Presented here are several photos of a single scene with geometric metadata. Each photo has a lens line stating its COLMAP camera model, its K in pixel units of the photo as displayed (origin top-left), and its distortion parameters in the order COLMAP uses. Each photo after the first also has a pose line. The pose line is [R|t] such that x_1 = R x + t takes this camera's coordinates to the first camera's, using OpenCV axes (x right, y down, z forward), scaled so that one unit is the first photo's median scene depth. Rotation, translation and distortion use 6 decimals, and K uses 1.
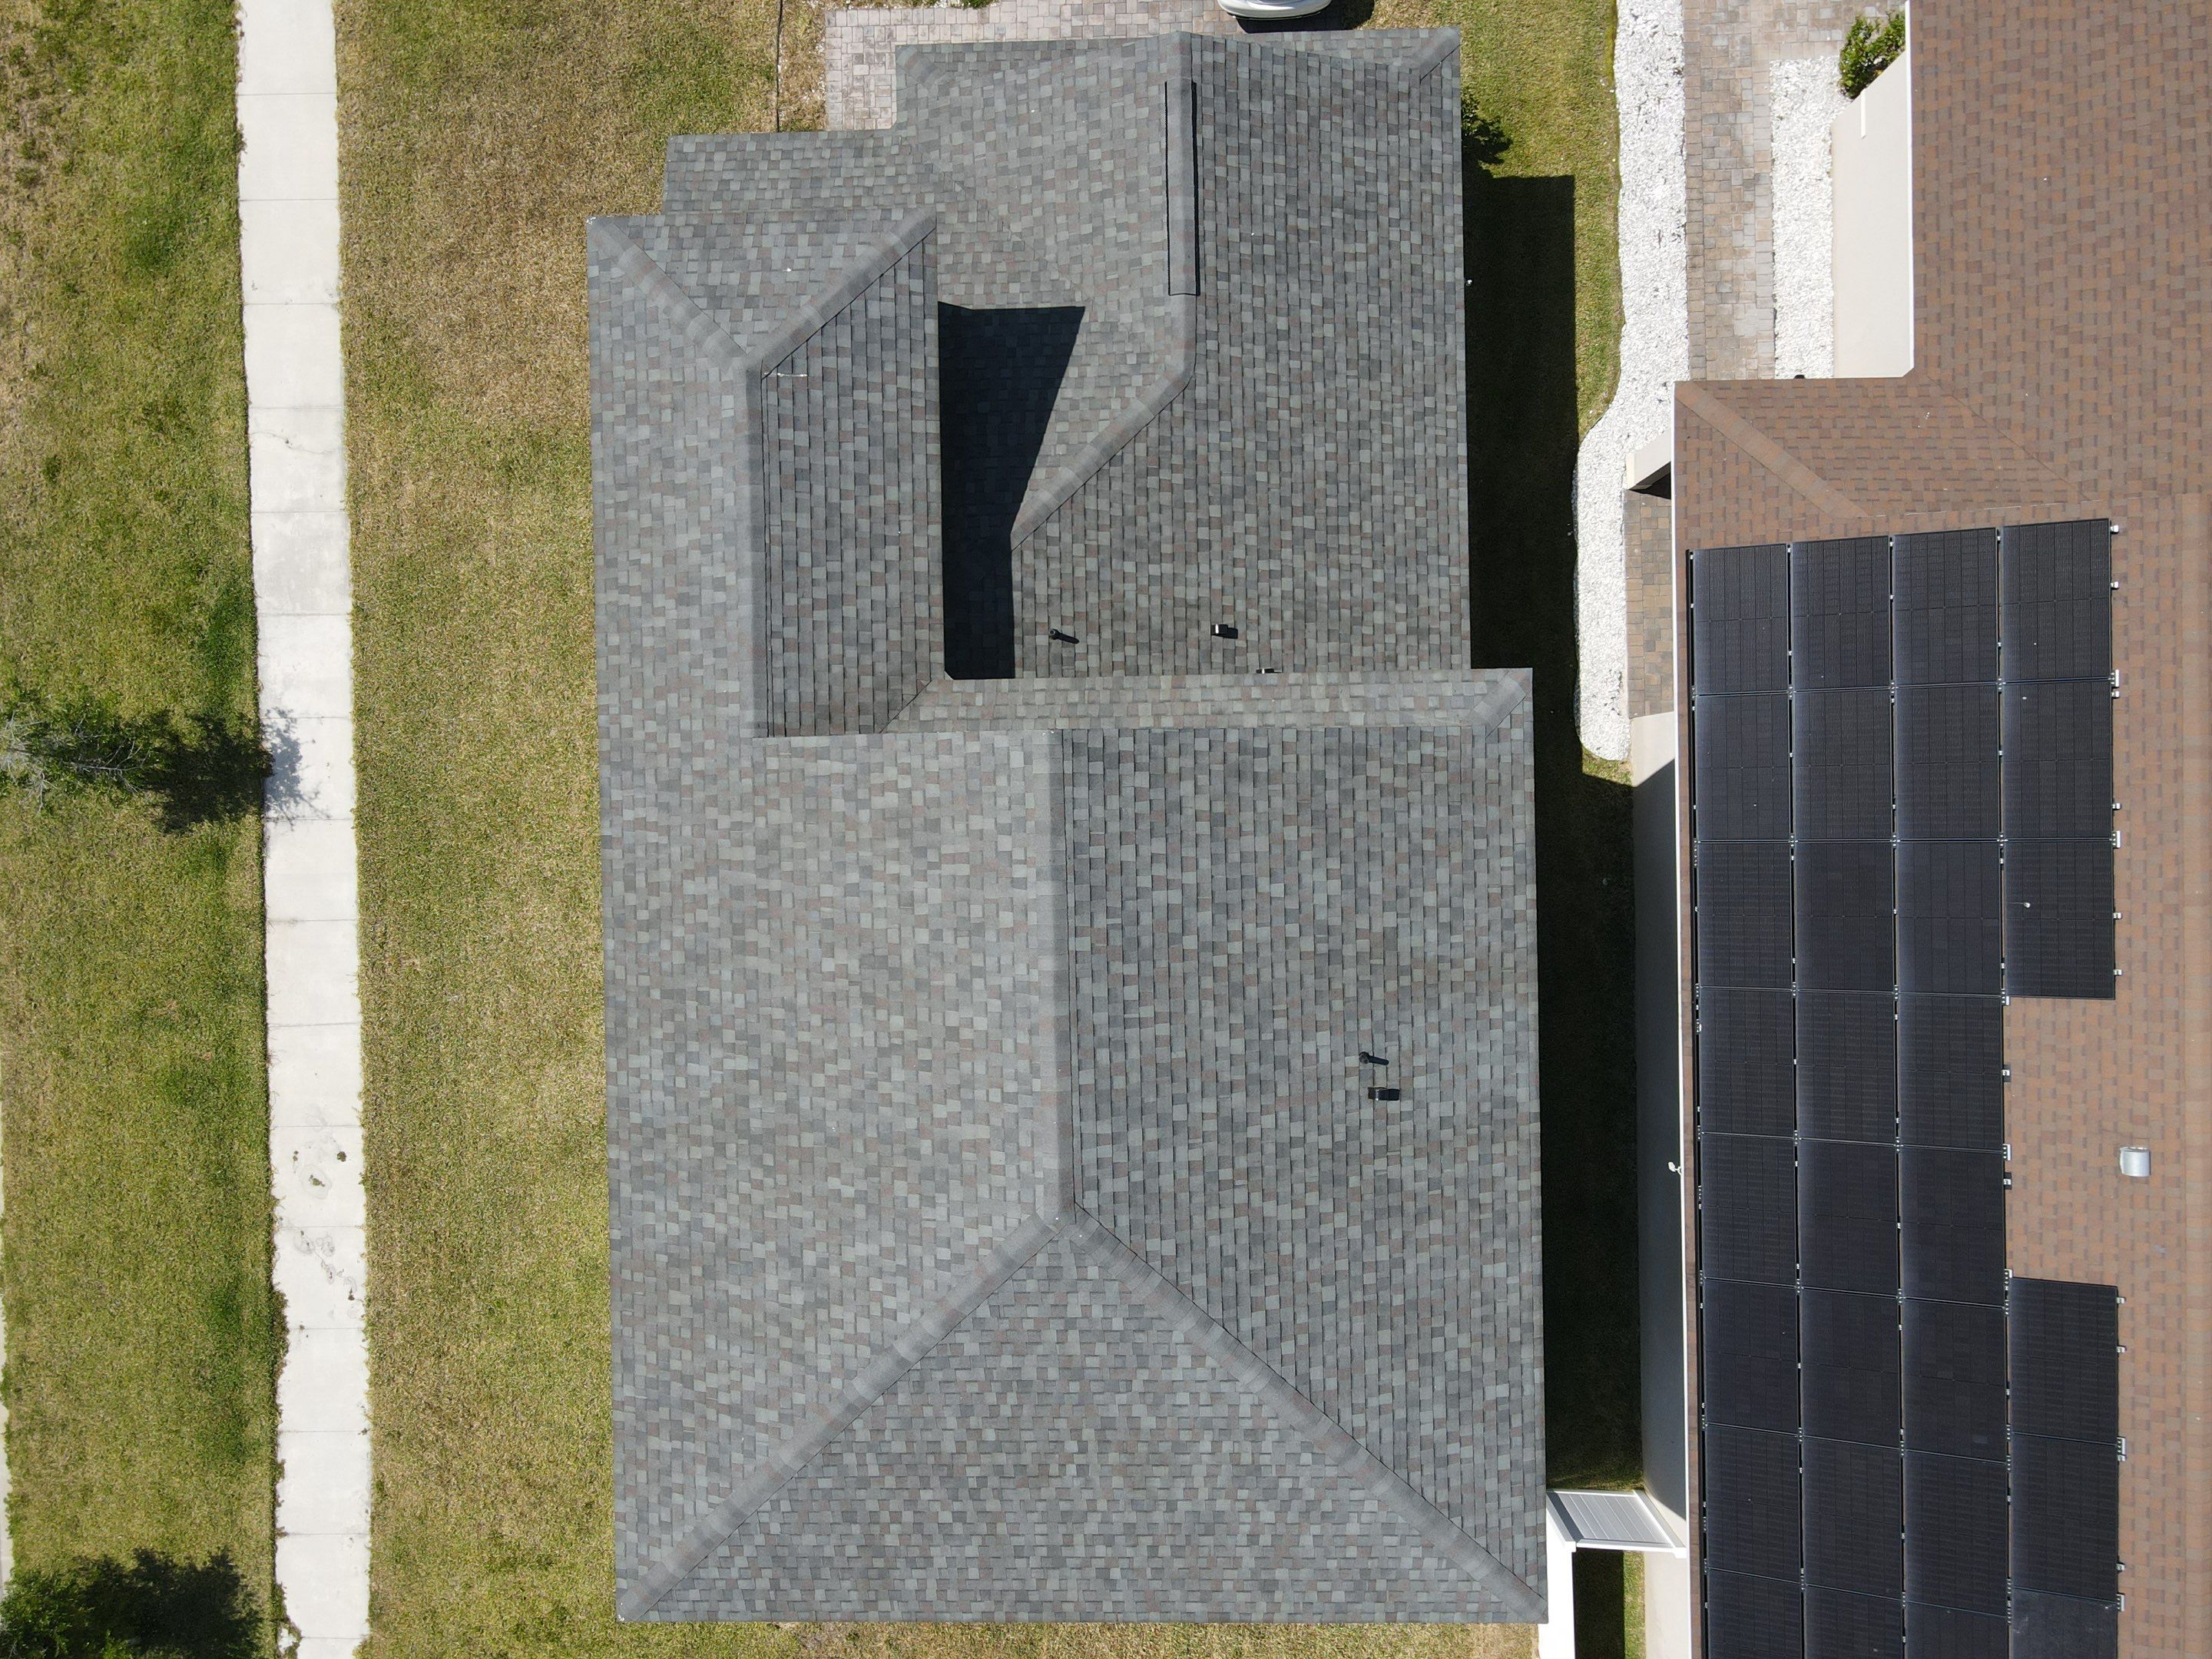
lens RADIAL K [[1605.7, 0, 1073.7], [0, 1605.7, 813.3], [0, 0, 1]] dist [0.002742, 0.024385]
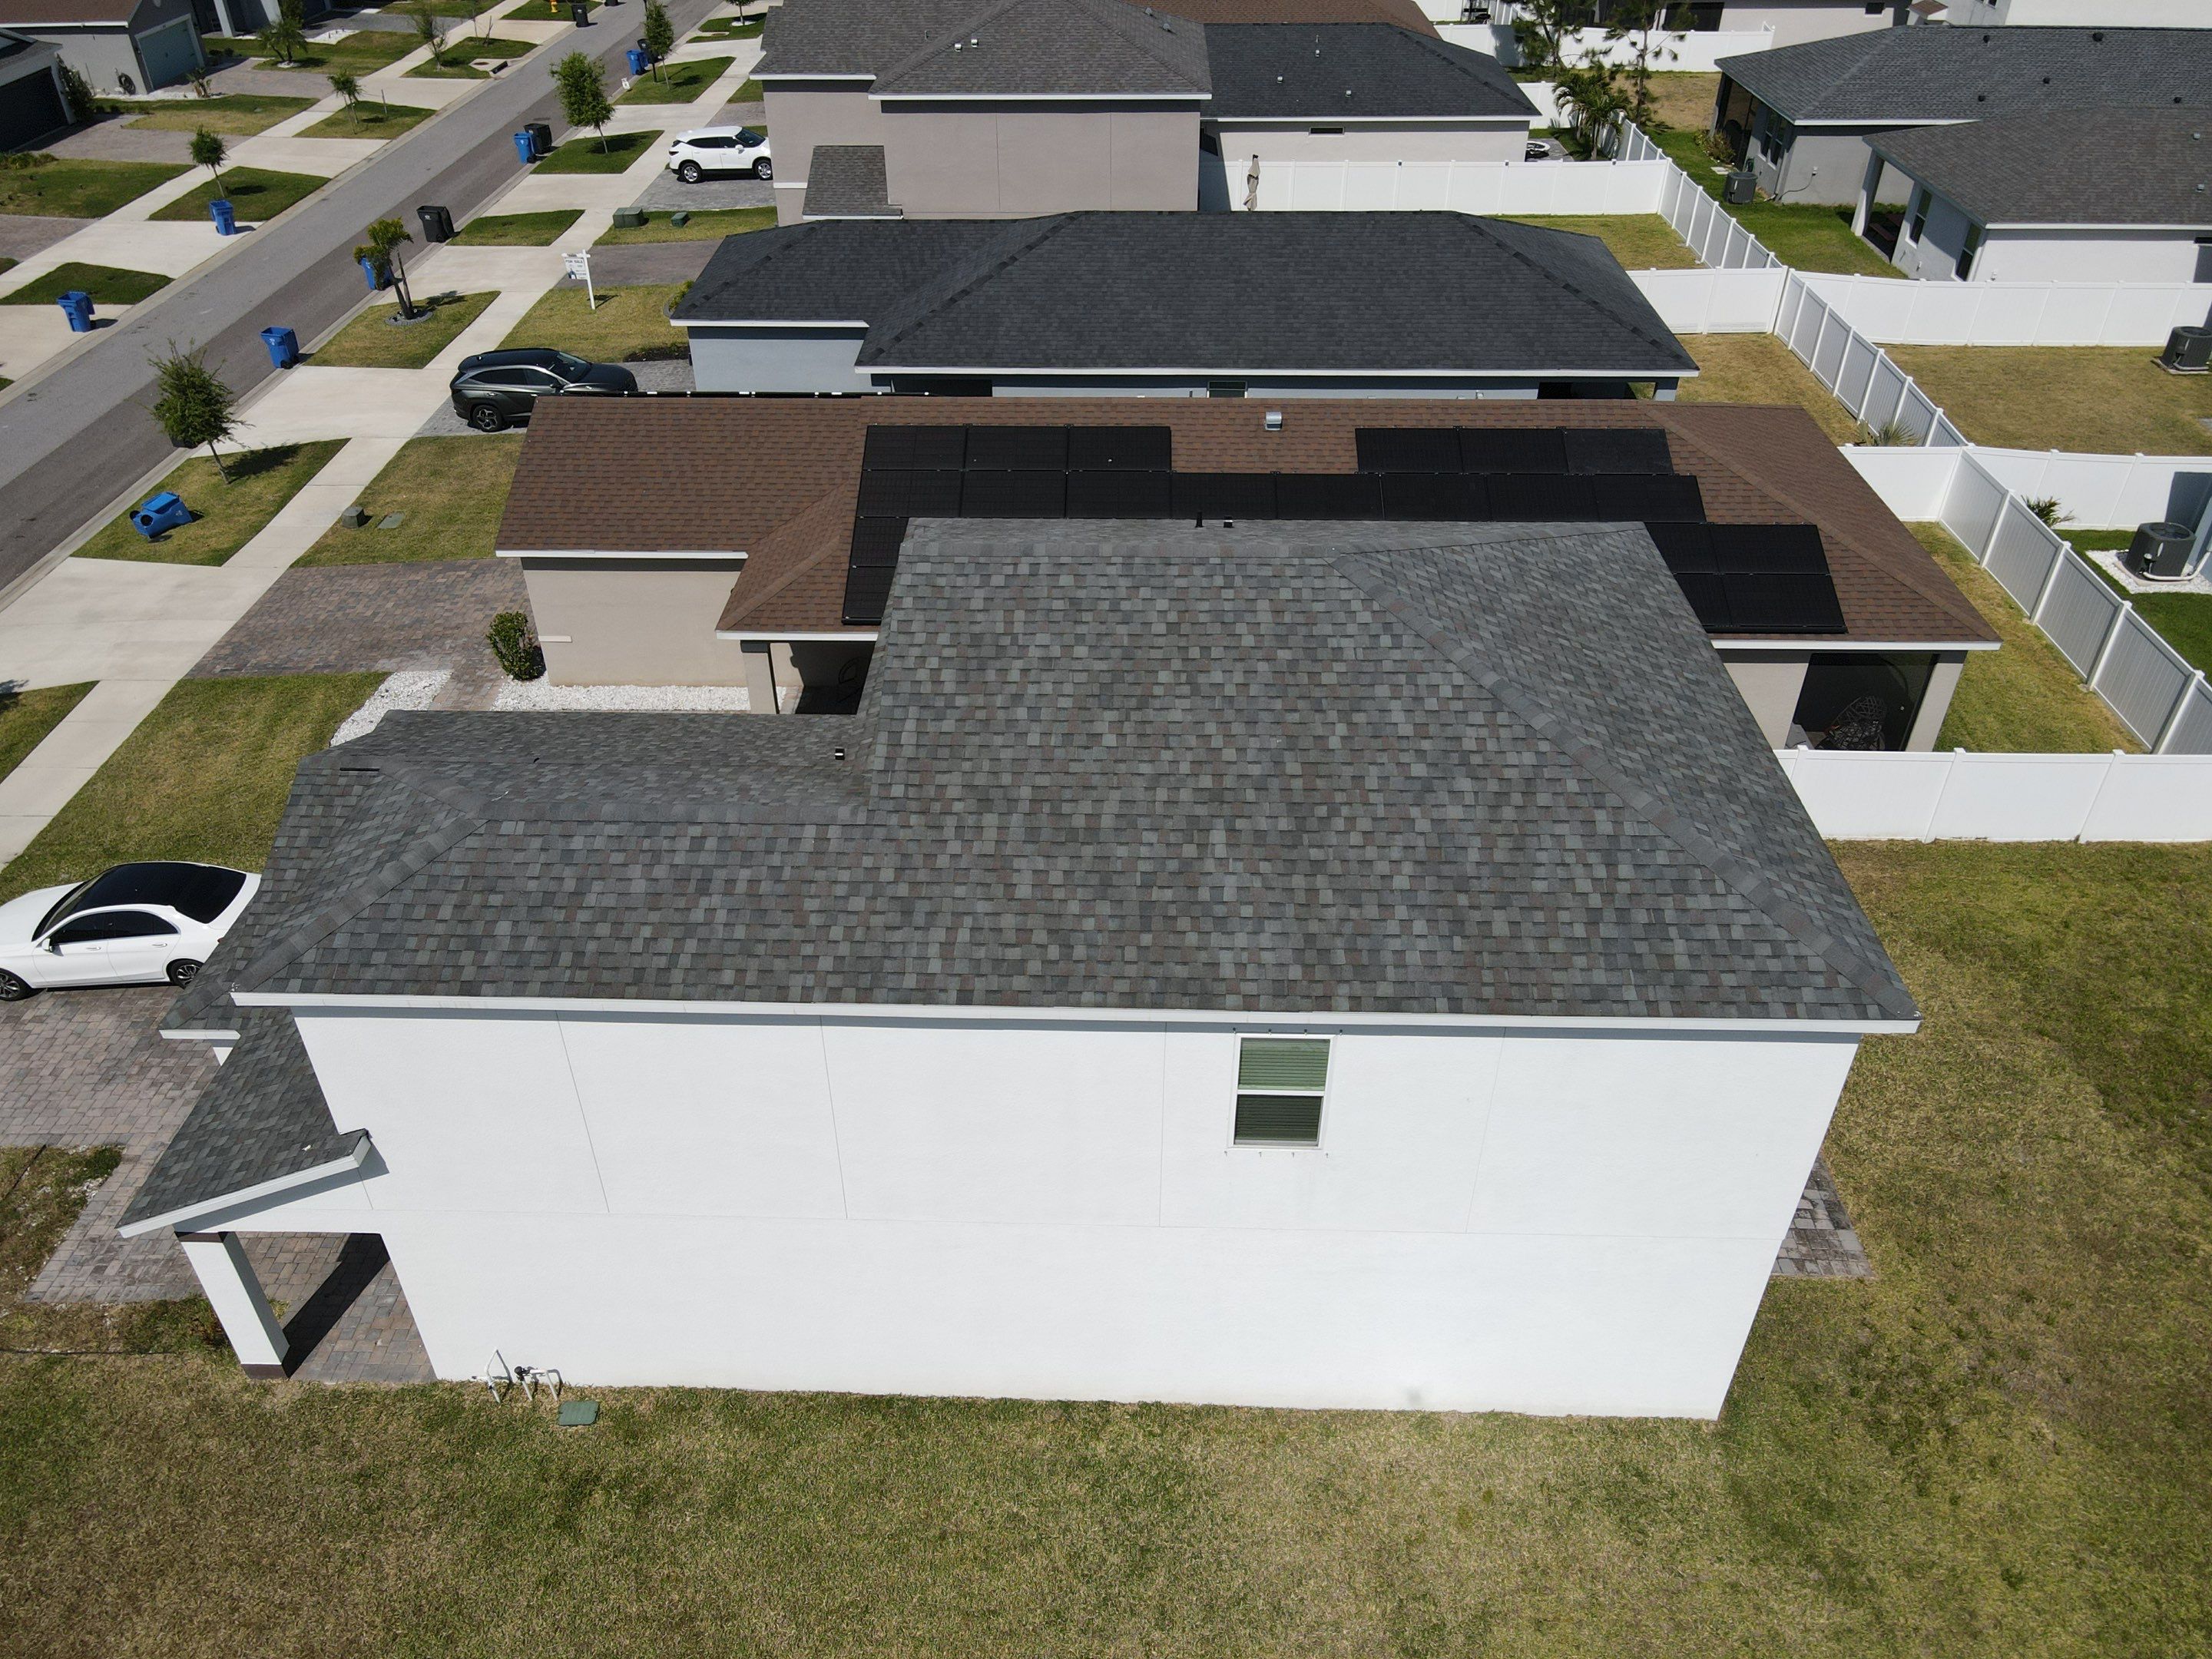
lens RADIAL K [[1605.7, 0, 1066.9], [0, 1605.7, 836.5], [0, 0, 1]] dist [0.002742, 0.024385]
pose [[0.056910, -0.563647, 0.824053, -0.935676], [0.998174, 0.015365, -0.058425, 0.118979], [0.020269, 0.825873, 0.563492, 0.467906]]
